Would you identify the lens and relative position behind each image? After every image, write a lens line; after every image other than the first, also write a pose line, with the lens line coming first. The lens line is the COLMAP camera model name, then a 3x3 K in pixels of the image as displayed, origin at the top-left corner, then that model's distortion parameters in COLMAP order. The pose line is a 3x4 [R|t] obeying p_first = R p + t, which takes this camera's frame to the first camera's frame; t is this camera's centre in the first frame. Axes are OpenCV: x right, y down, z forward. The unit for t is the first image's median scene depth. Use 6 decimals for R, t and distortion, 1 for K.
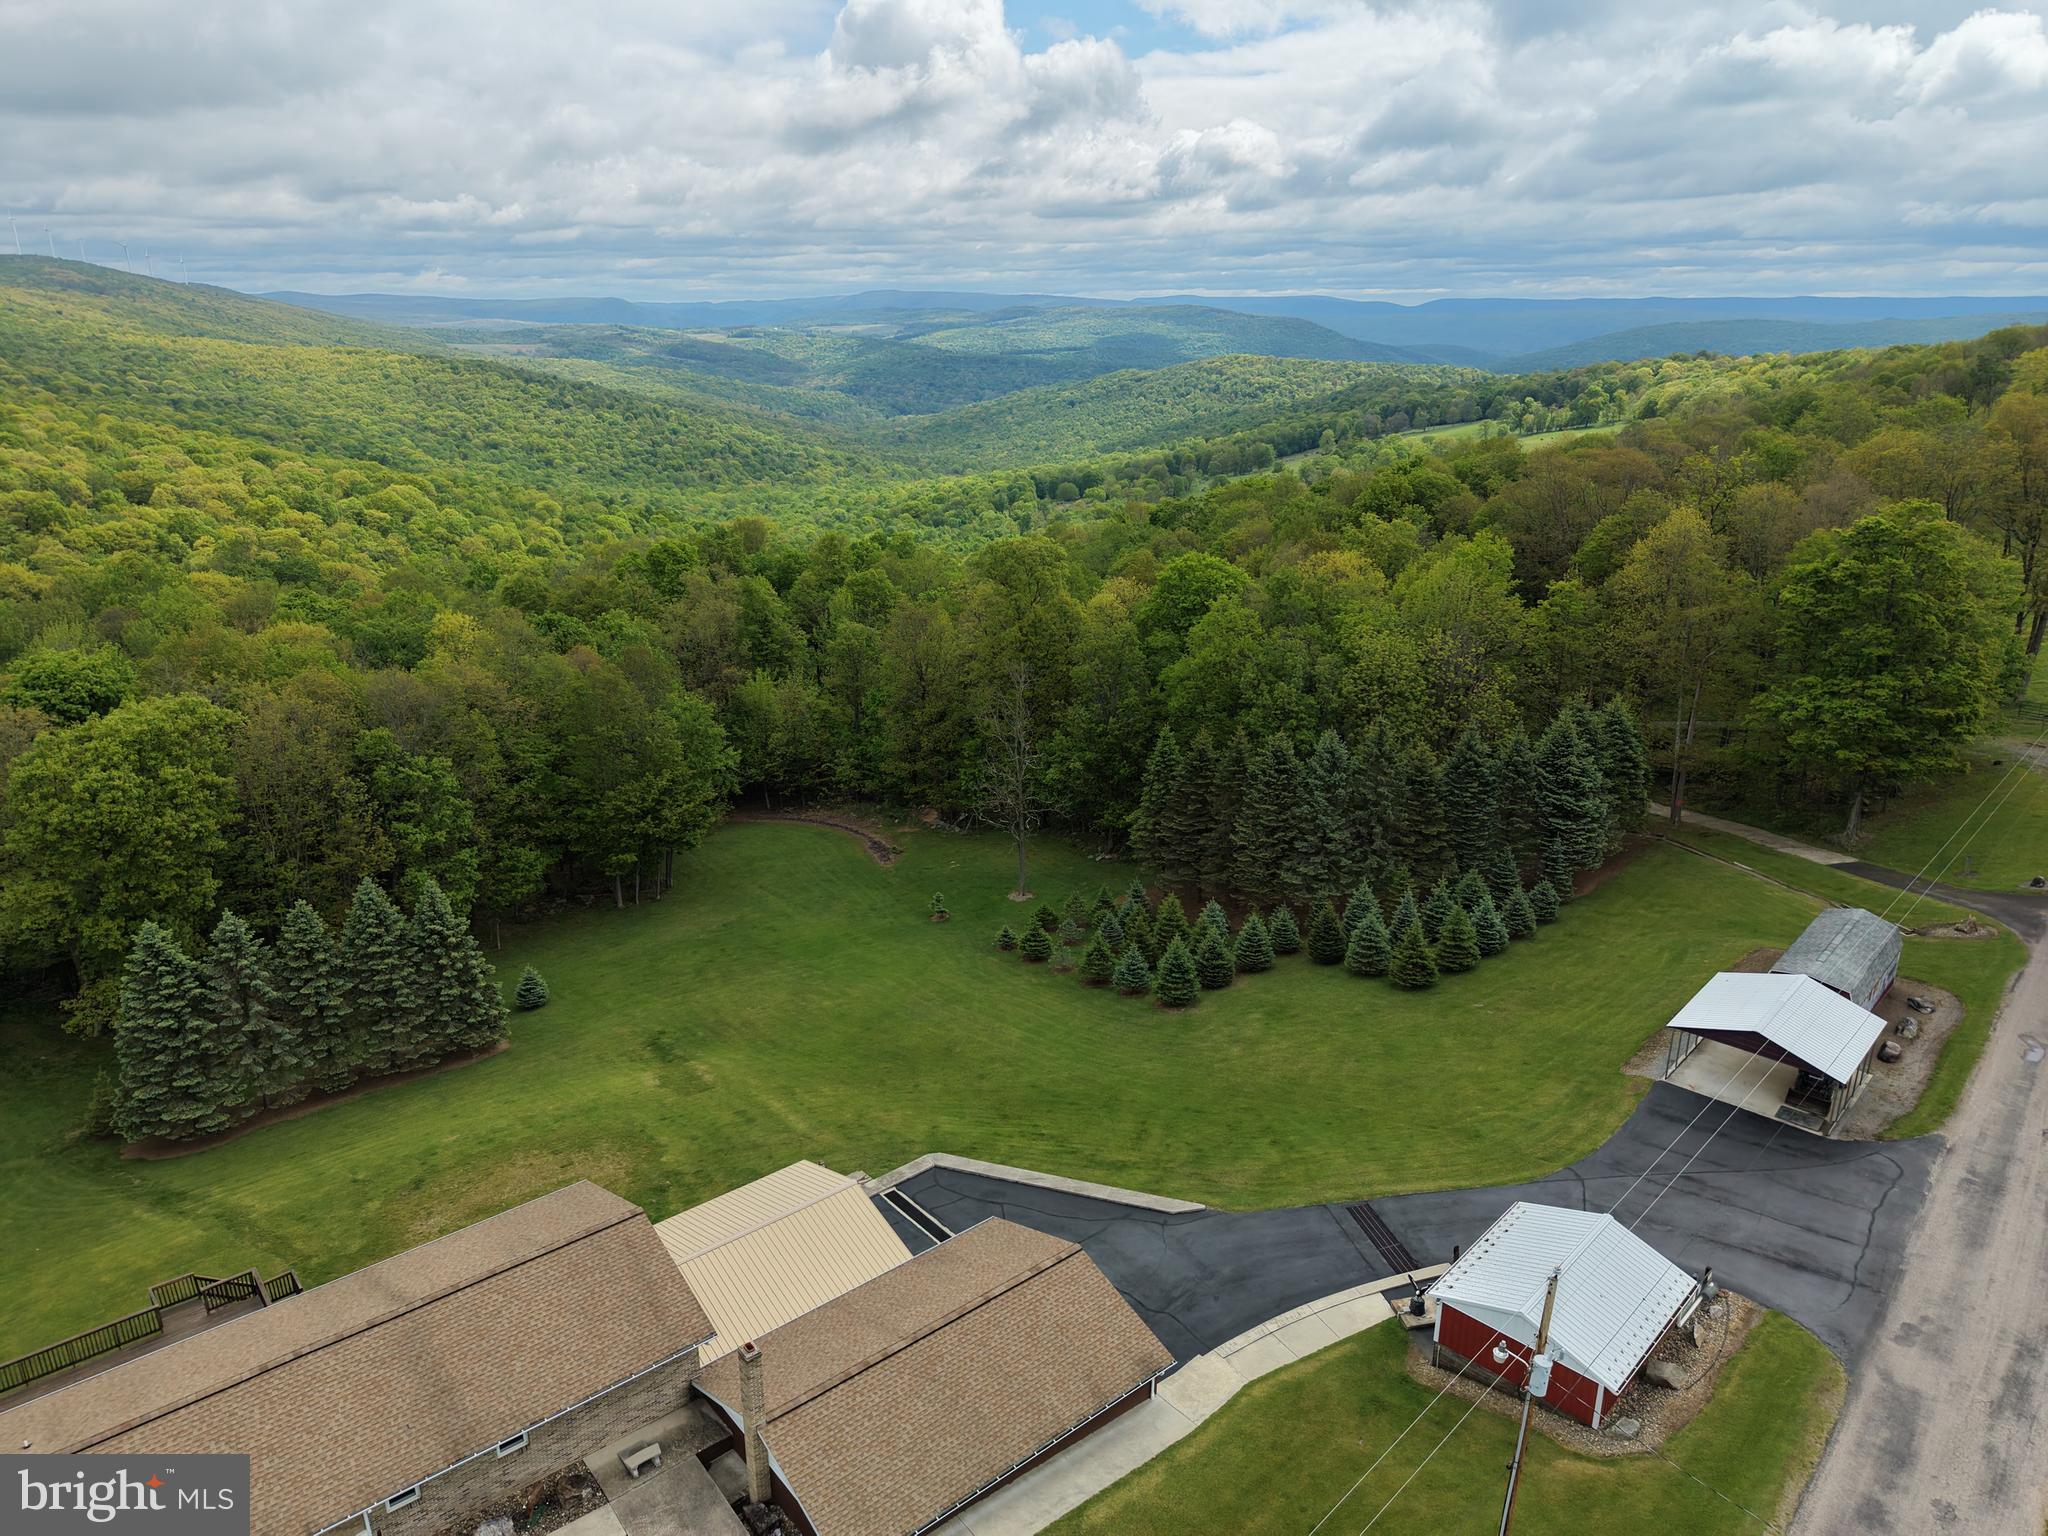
lens RADIAL K [[1366.7, 0, 1024.0], [0, 1366.7, 768.0], [0, 0, 1]] dist [0.019985, -0.019584]
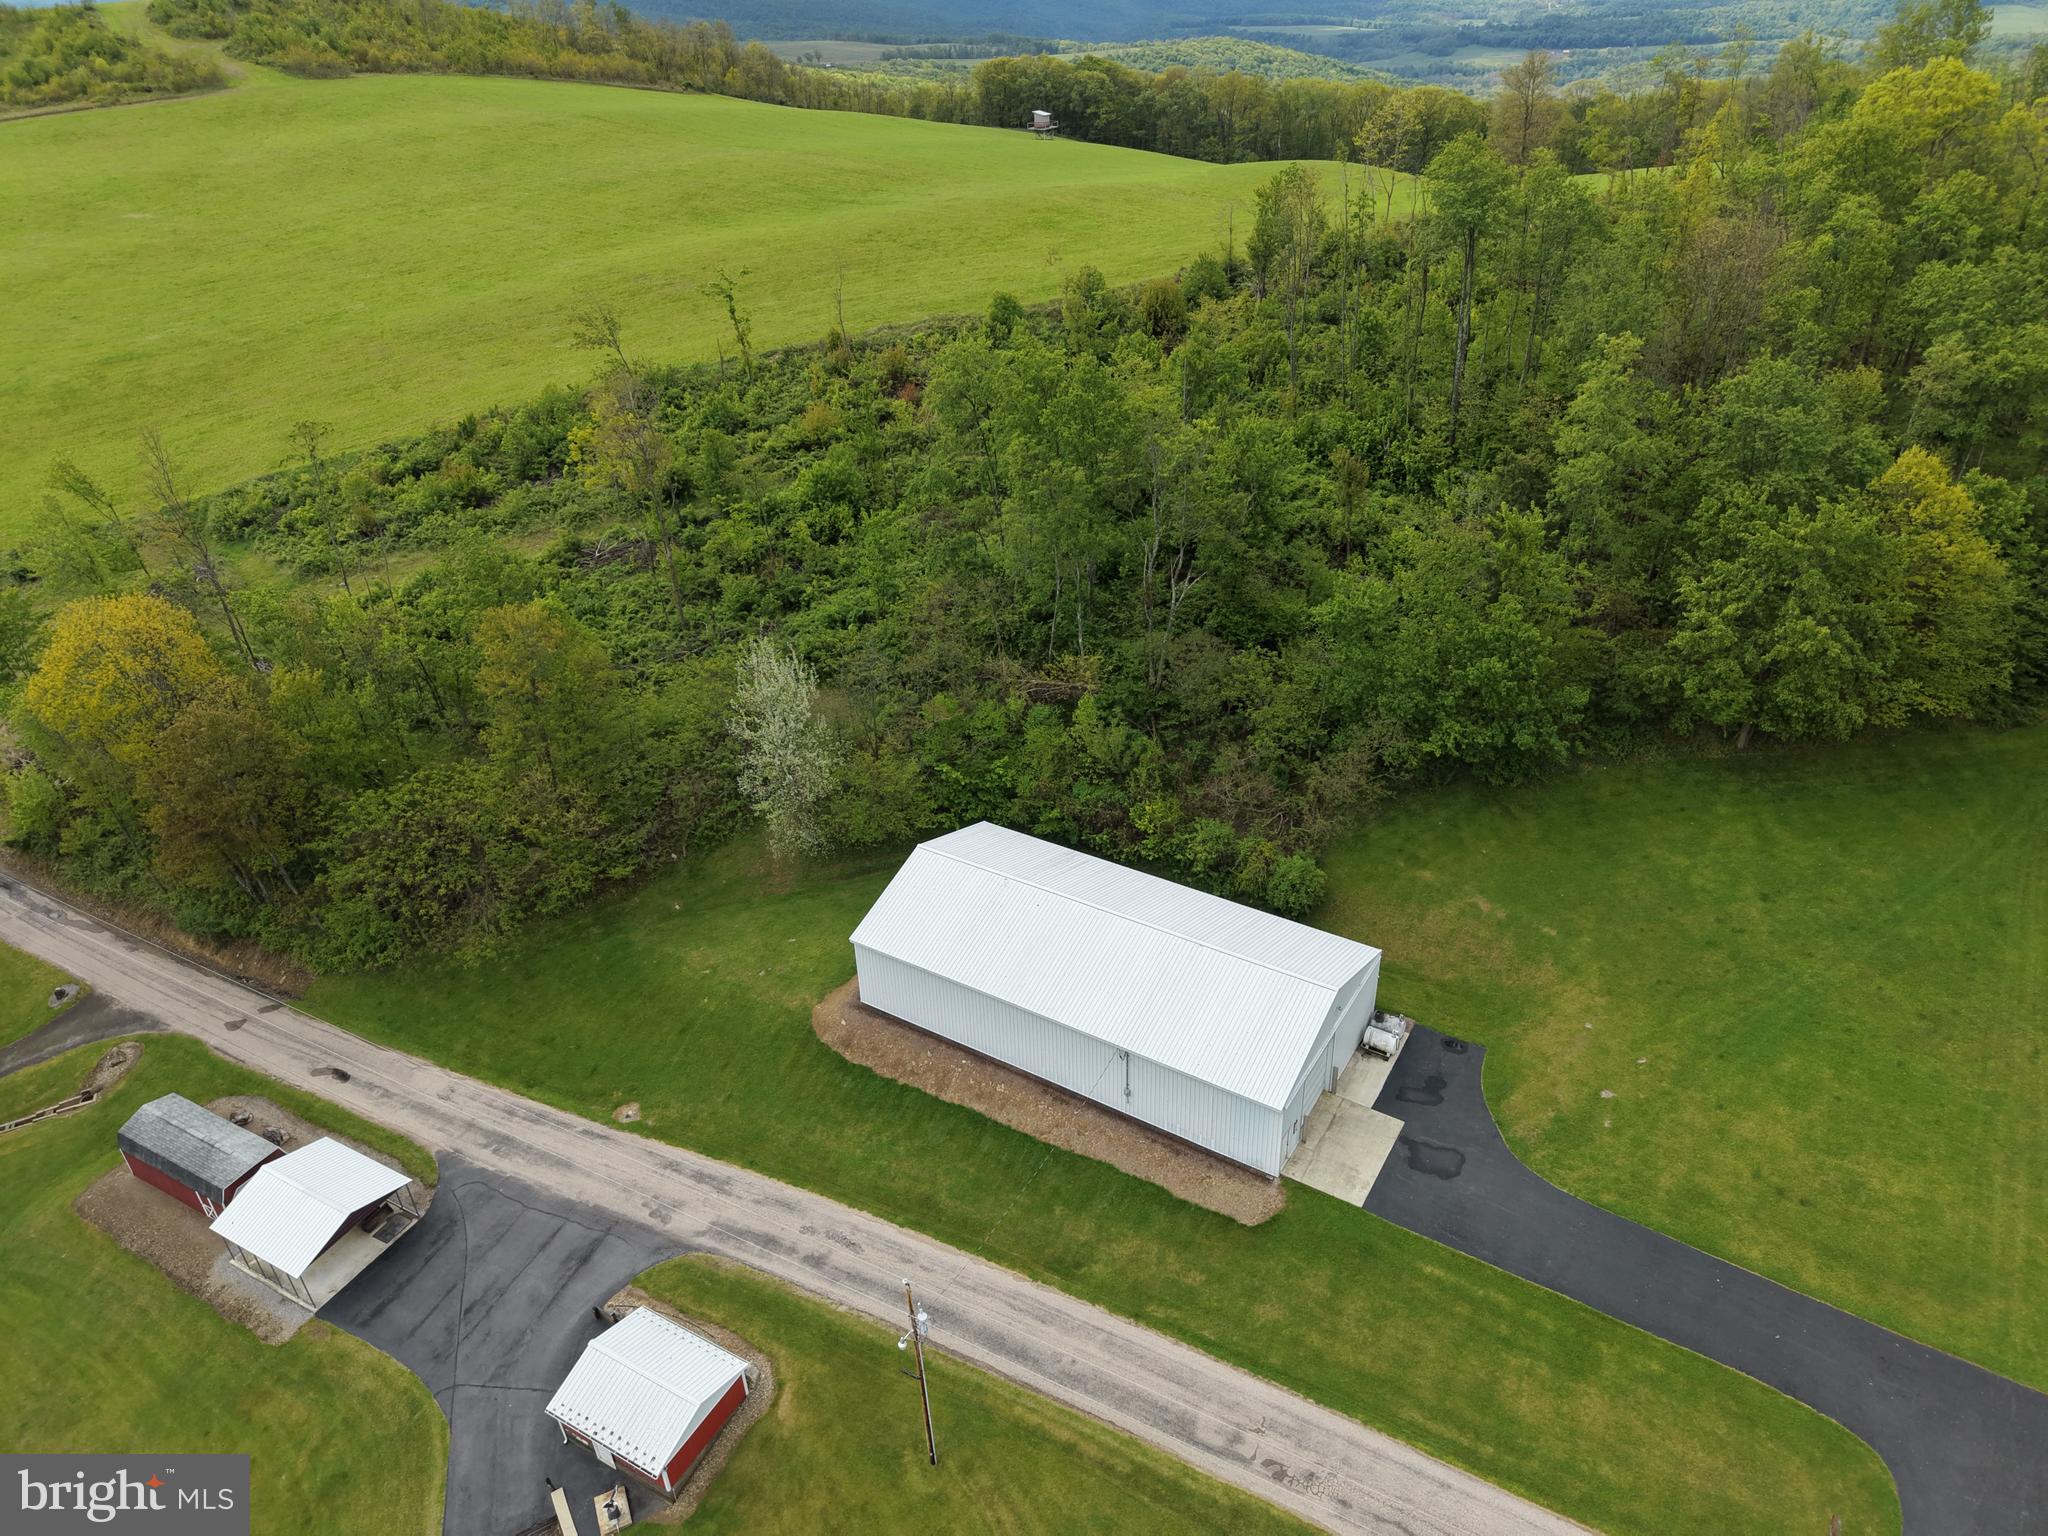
lens RADIAL K [[1366.7, 0, 1024.0], [0, 1366.7, 768.0], [0, 0, 1]] dist [0.019985, -0.019584]
pose [[-0.249053, -0.489434, 0.835719, -0.262885], [0.344924, 0.761504, 0.548761, -0.344498], [-0.904986, 0.424931, -0.020837, 0.198168]]
